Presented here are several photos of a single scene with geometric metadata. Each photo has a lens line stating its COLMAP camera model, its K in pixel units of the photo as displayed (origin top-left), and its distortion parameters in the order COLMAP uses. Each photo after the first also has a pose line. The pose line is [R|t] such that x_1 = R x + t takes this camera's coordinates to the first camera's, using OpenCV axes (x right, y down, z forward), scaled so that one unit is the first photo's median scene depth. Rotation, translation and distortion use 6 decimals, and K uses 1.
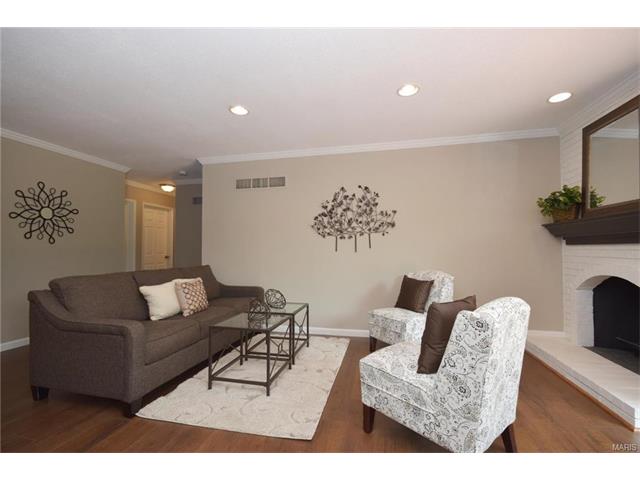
lens RADIAL K [[280.6, 0, 322.2], [0, 280.6, 245.1], [0, 0, 1]] dist [-0.002530, -0.000340]
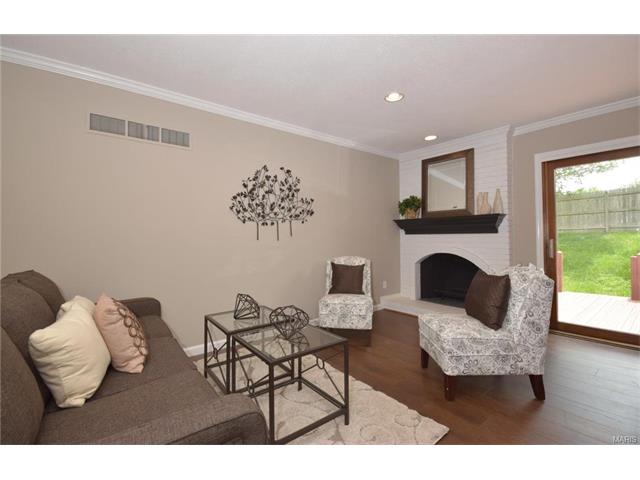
lens RADIAL K [[287.2, 0, 320.3], [0, 287.2, 229.8], [0, 0, 1]] dist [-0.000100, 0.000030]
pose [[0.633583, 0.017919, 0.773467, -0.509733], [-0.009146, 0.999835, -0.015671, 0.003412], [-0.773621, 0.002855, 0.633642, 0.319823]]
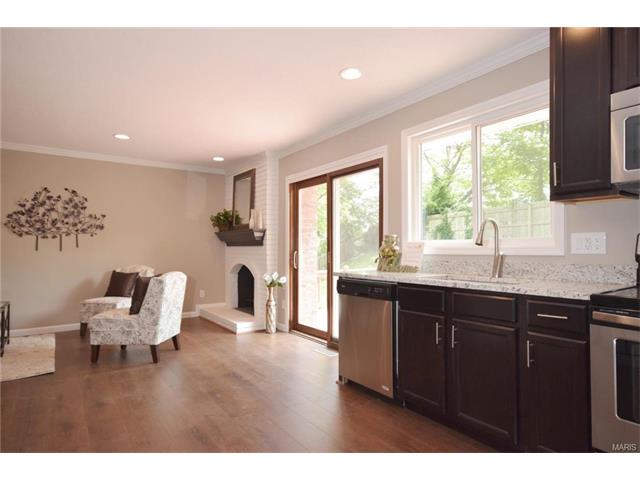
lens RADIAL K [[374.1, 0, 319.7], [0, 374.1, 242.6], [0, 0, 1]] dist [0.028232, -0.001093]
pose [[0.675241, 0.014024, 0.737463, -0.275117], [-0.013772, 0.999885, -0.006404, -0.012061], [-0.737468, -0.005833, 0.675357, -0.677348]]
